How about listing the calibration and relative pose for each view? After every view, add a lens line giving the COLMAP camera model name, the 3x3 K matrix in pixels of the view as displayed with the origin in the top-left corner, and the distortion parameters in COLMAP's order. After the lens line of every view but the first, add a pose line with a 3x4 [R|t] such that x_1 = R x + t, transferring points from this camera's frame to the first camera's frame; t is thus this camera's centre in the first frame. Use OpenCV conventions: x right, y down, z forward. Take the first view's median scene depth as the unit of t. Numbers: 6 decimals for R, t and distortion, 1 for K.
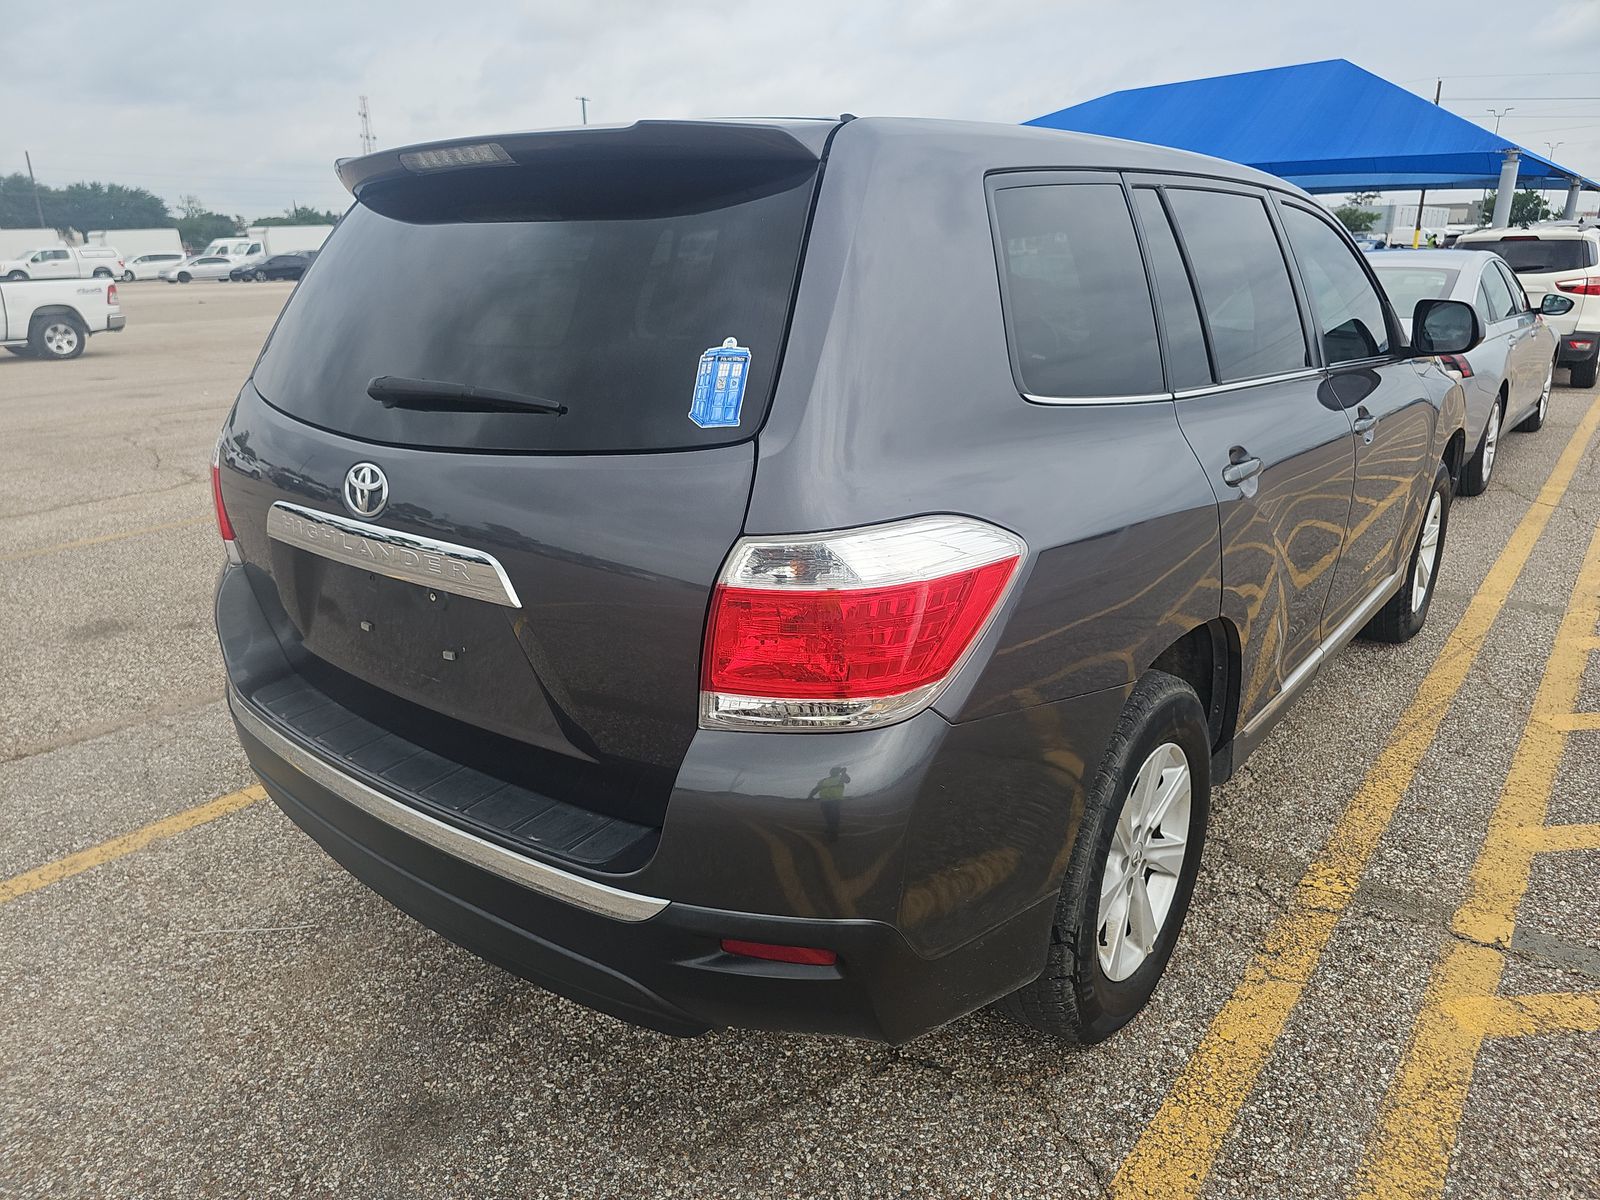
lens RADIAL K [[1067.5, 0, 791.6], [0, 1067.5, 593.0], [0, 0, 1]] dist [-0.001241, -0.003942]
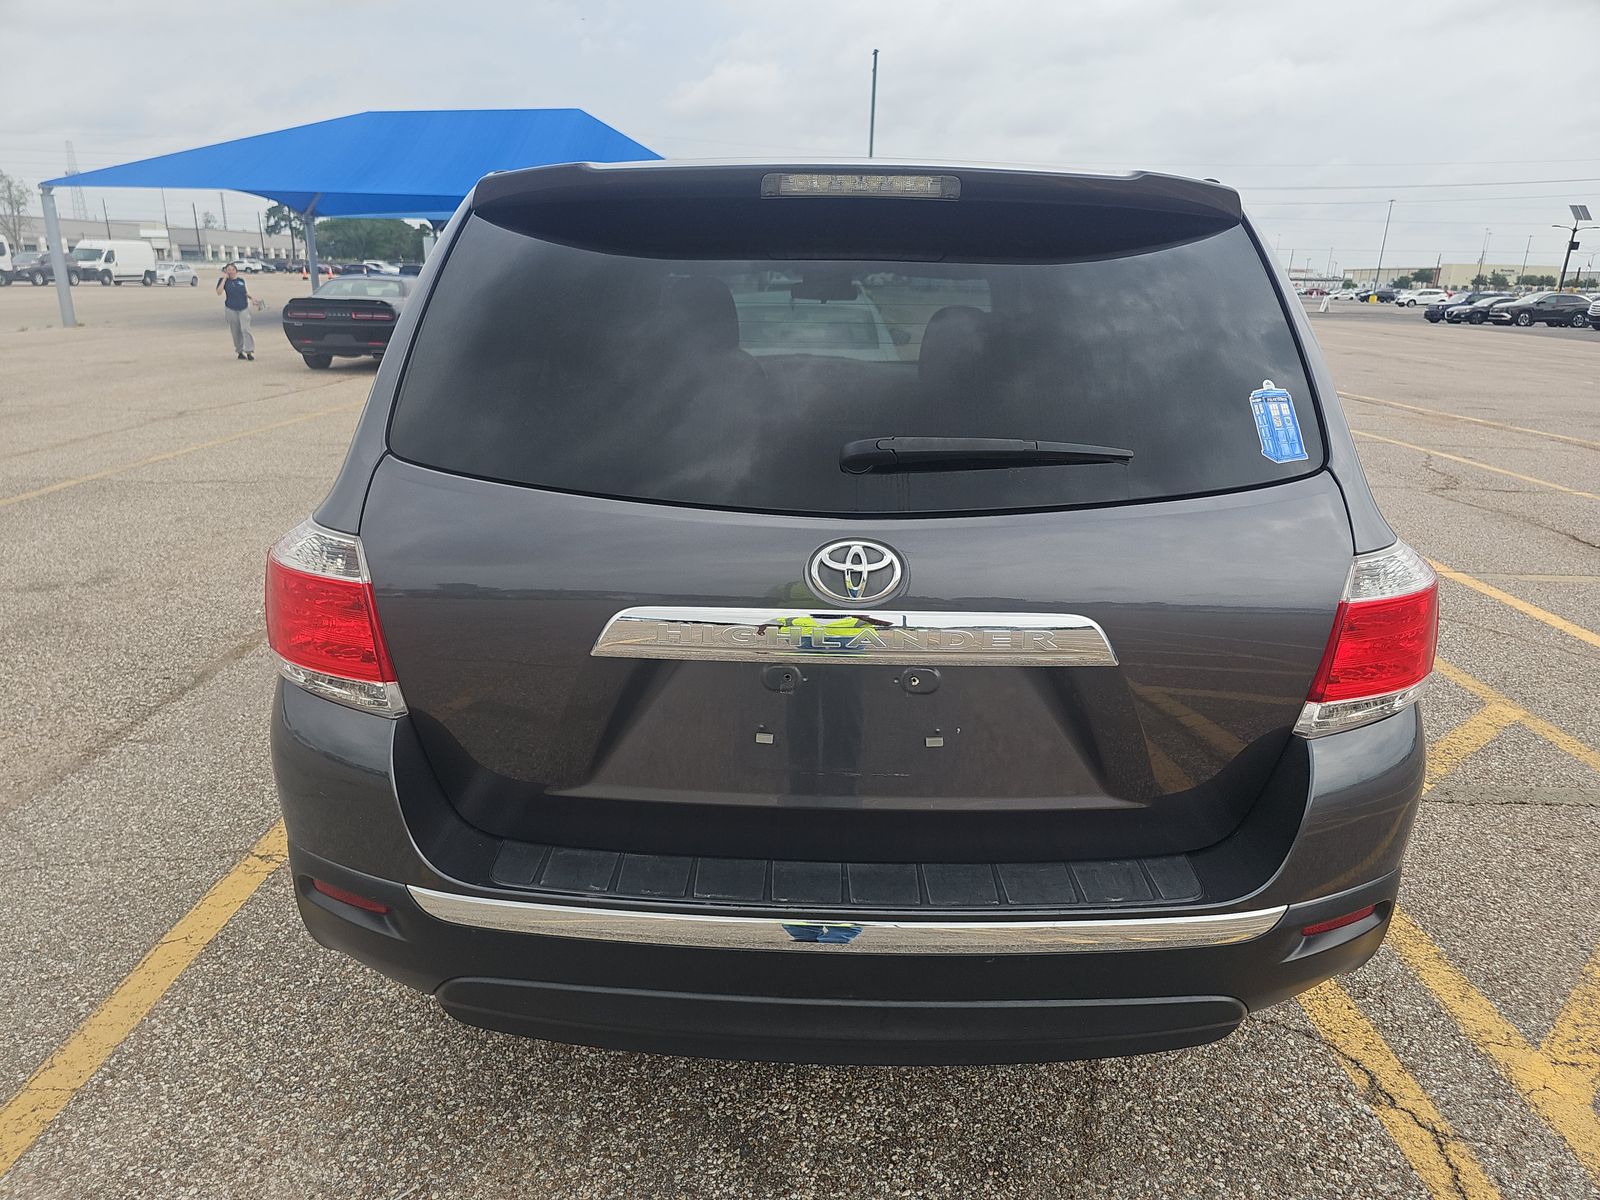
lens RADIAL K [[1067.5, 0, 787.9], [0, 1067.5, 605.0], [0, 0, 1]] dist [-0.001241, -0.003942]
pose [[0.795191, -0.155410, 0.586105, -0.905889], [0.163042, 0.985800, 0.040187, -0.108848], [-0.584028, 0.063603, 0.809238, 0.332526]]
